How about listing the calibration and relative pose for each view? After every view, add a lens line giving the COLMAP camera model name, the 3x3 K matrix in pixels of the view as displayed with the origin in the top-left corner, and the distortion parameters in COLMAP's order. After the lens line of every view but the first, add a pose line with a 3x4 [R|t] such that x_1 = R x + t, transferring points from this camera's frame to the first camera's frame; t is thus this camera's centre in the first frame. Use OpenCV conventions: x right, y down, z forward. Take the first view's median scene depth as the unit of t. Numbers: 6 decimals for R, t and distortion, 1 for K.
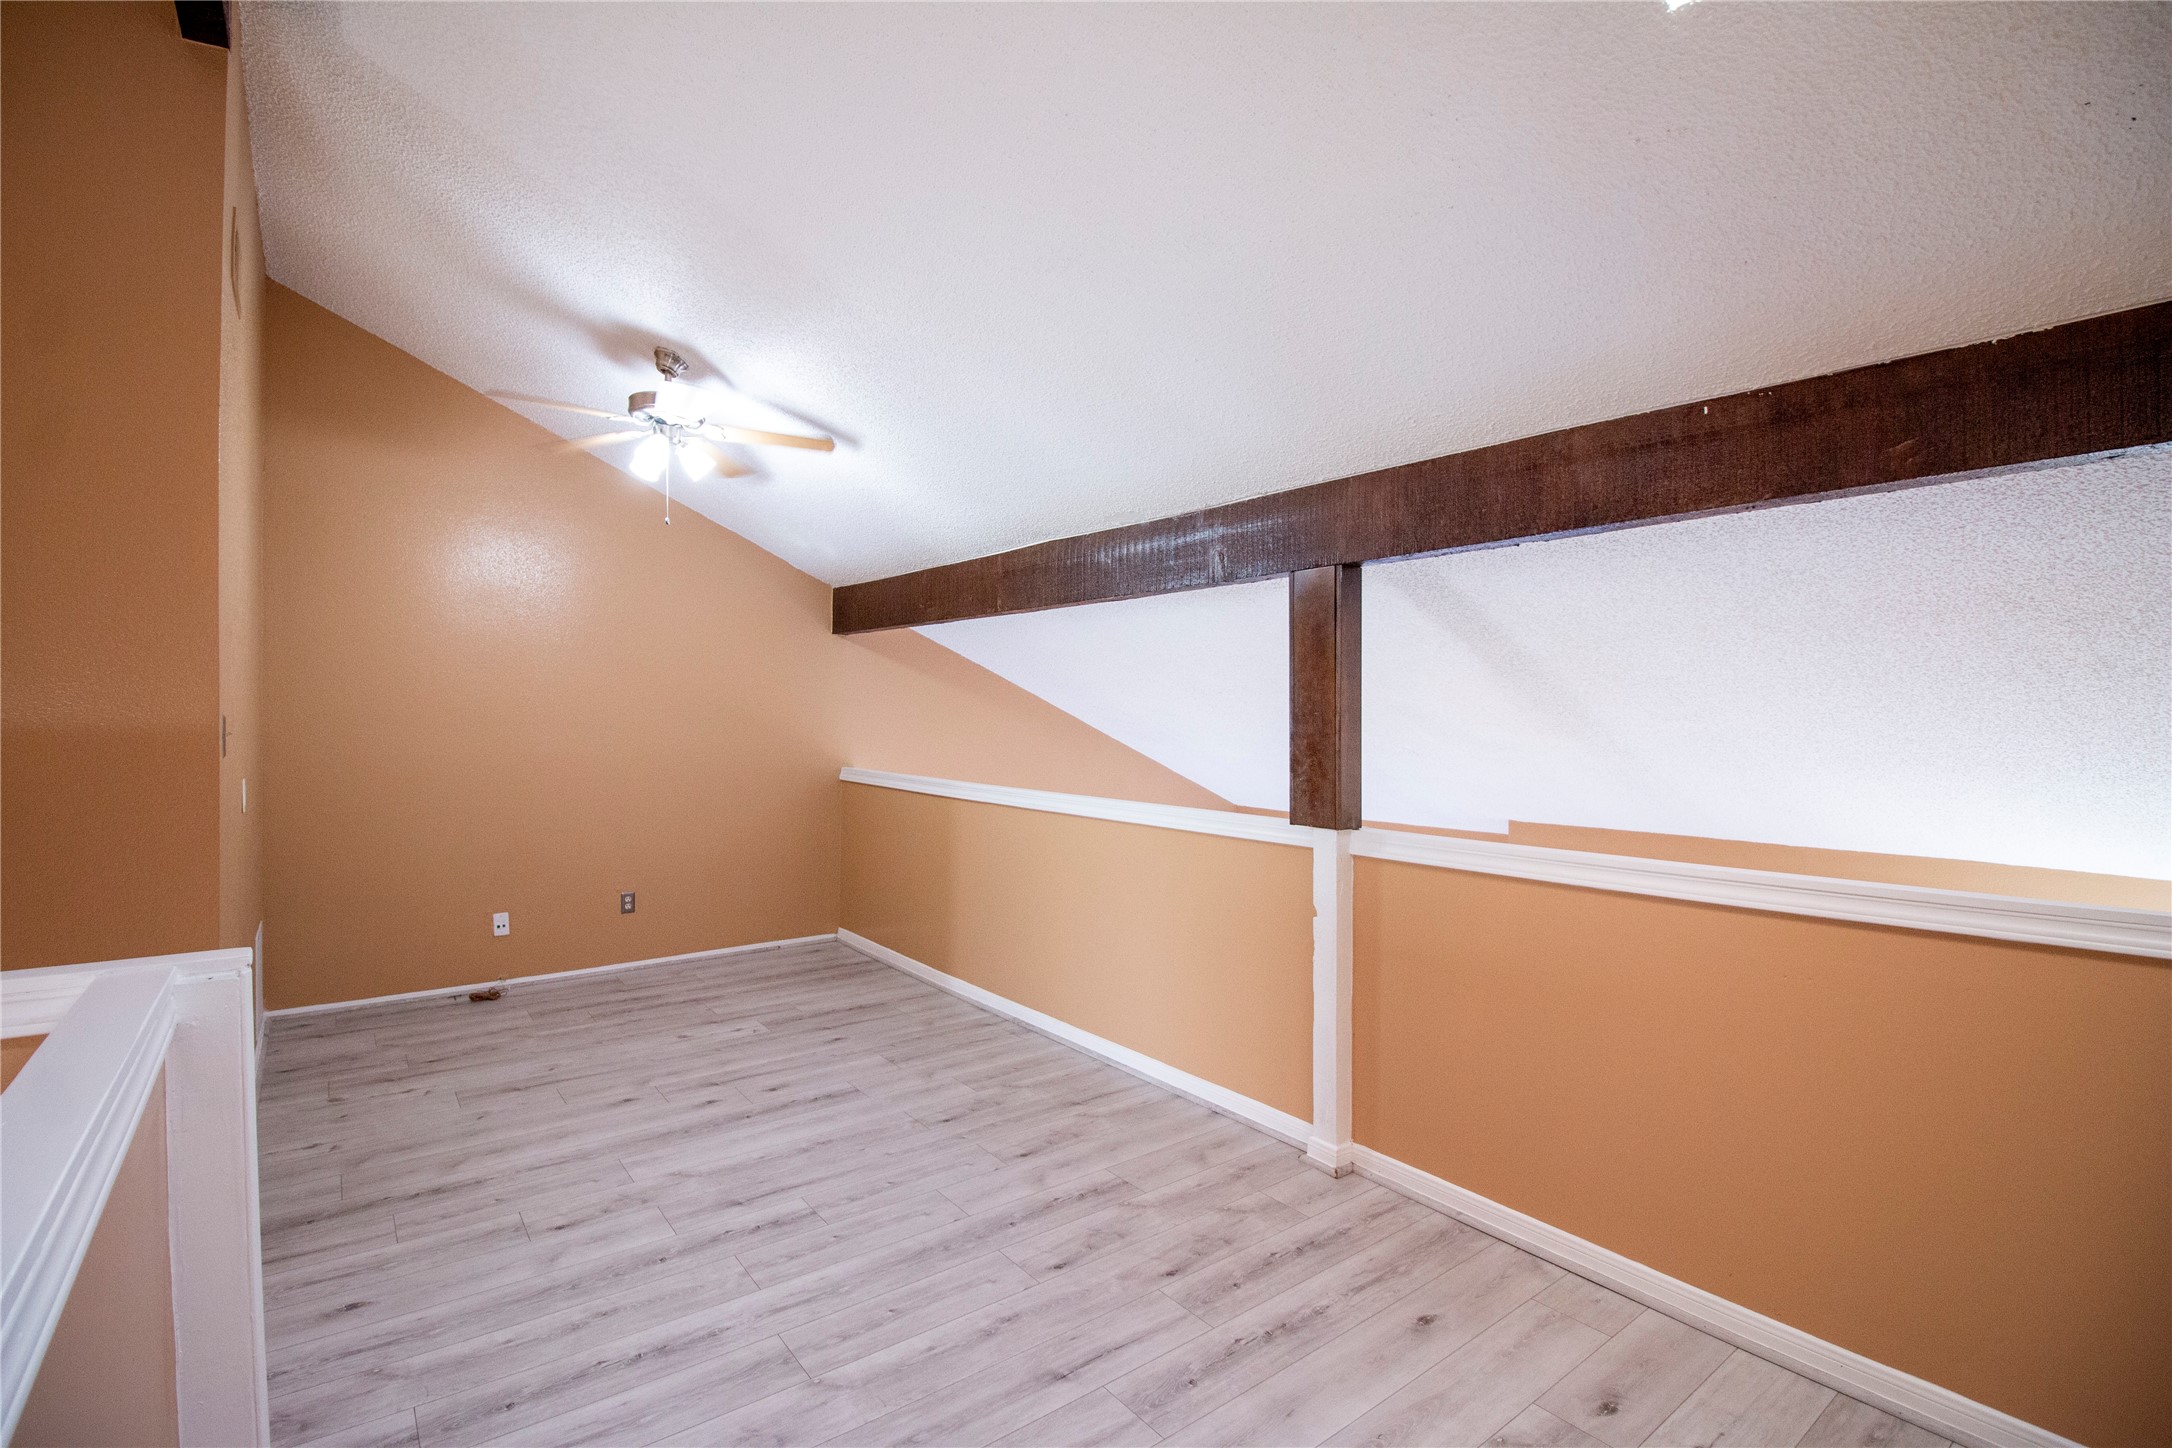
lens RADIAL K [[1001.0, 0, 1072.4], [0, 1001.0, 728.7], [0, 0, 1]] dist [-0.006888, -0.007549]
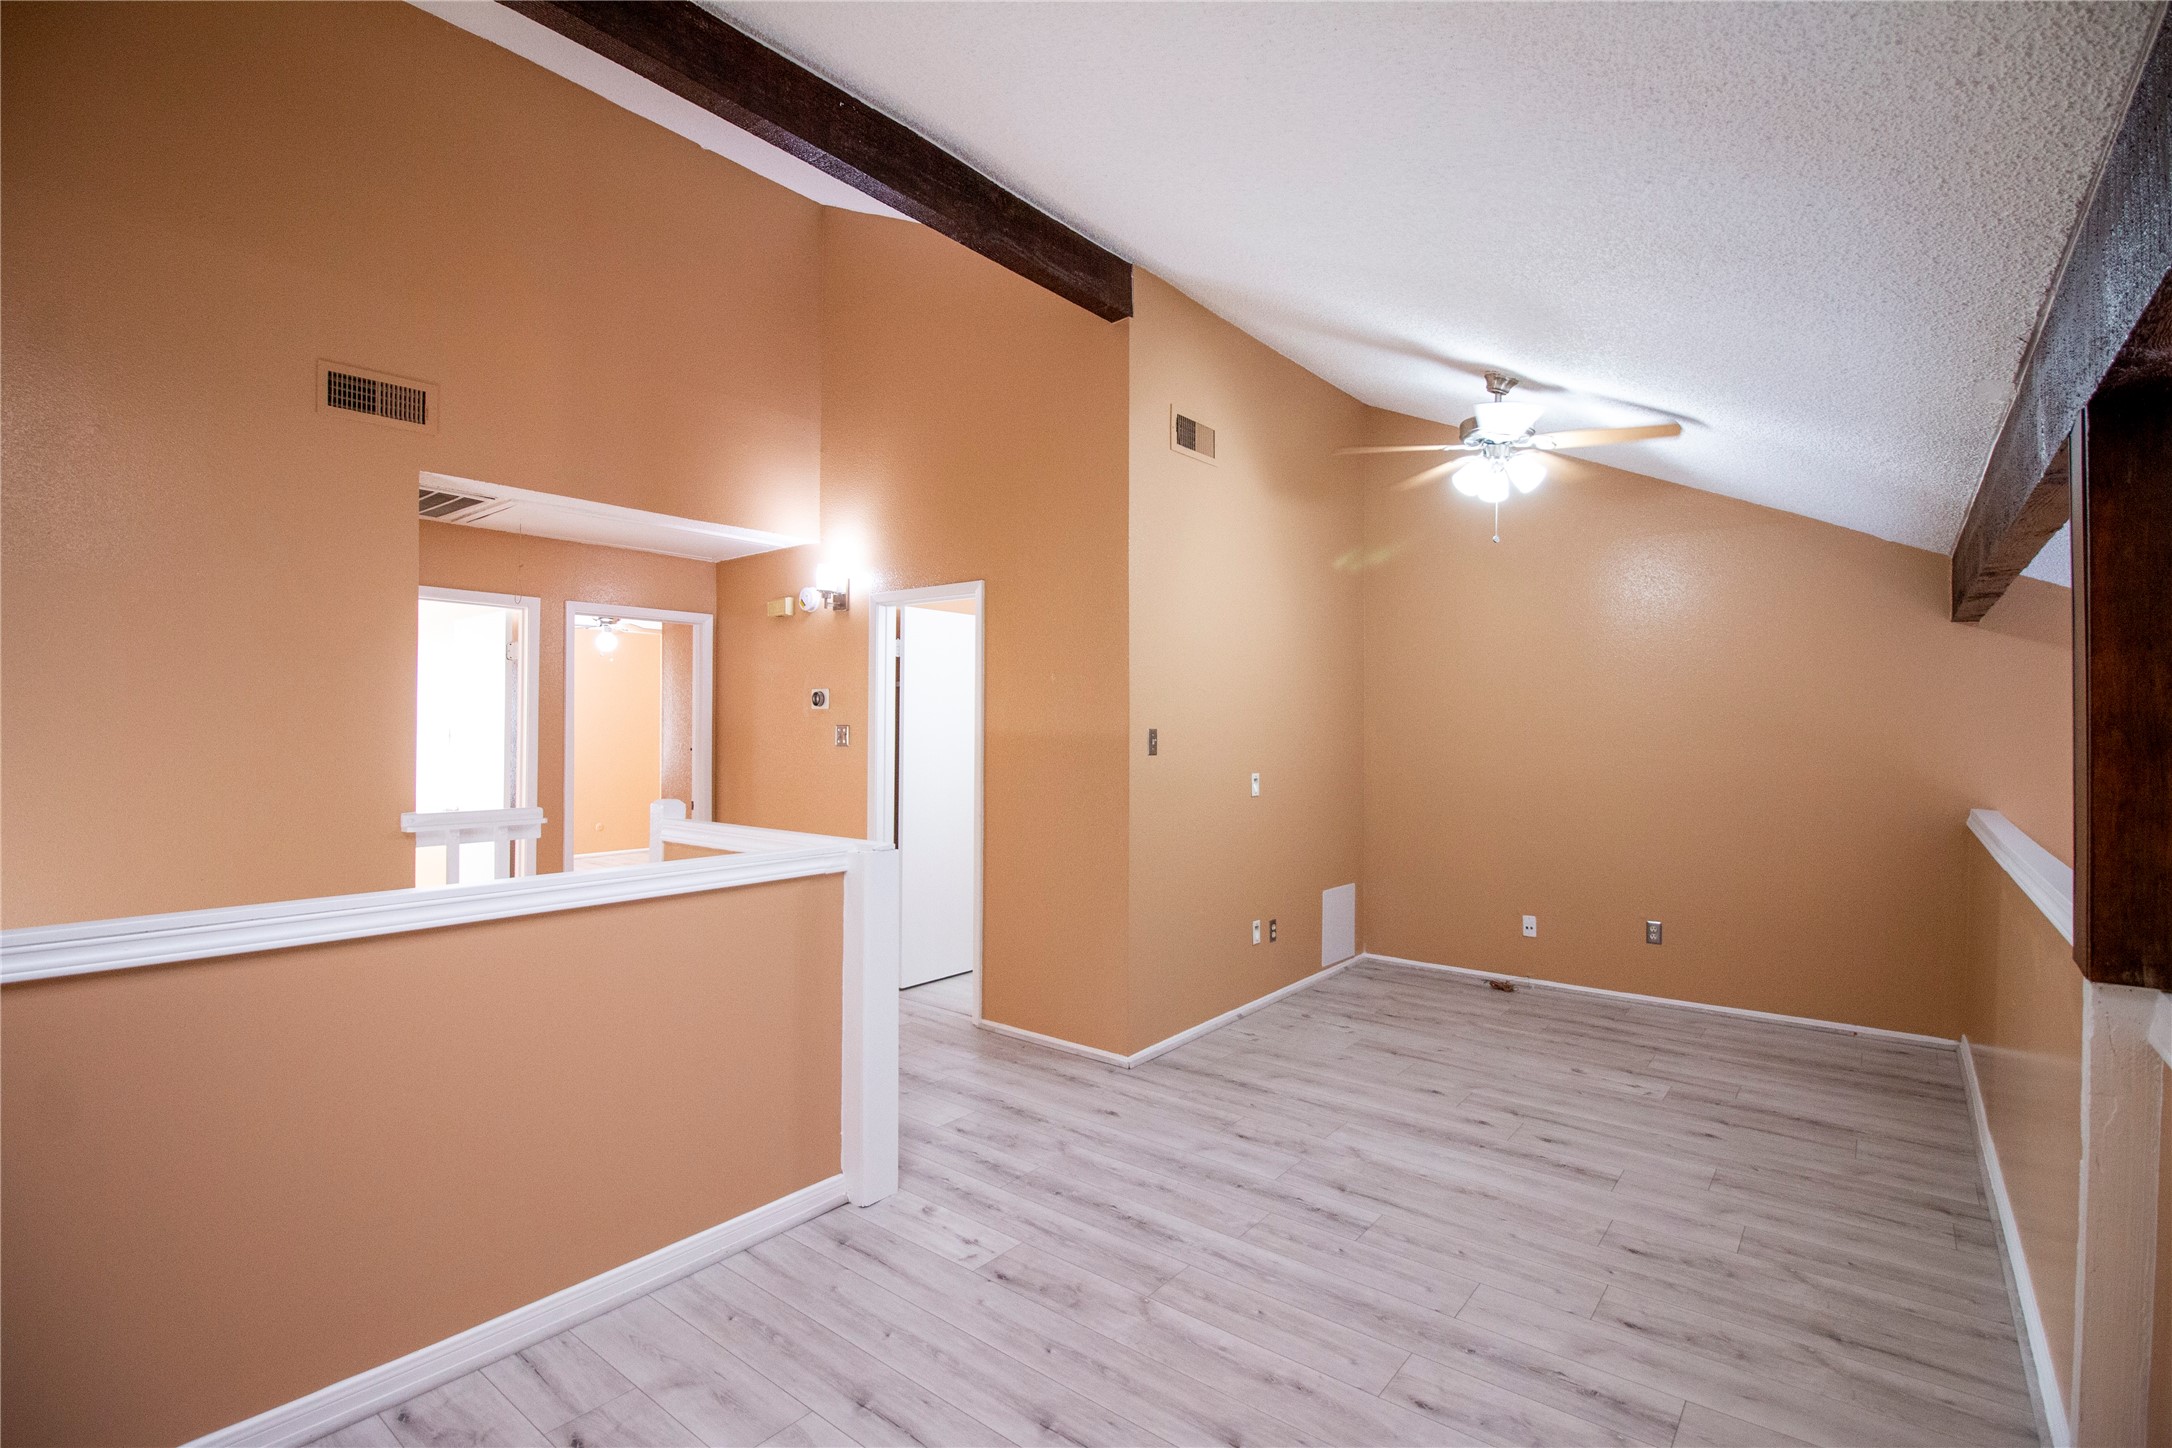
lens RADIAL K [[1001.0, 0, 1088.7], [0, 1001.0, 726.9], [0, 0, 1]] dist [-0.006888, -0.007549]
pose [[0.243730, -0.001992, -0.969841, 0.609625], [-0.020955, 0.999754, -0.007319, -0.003445], [0.969617, 0.022107, 0.243628, 0.451068]]
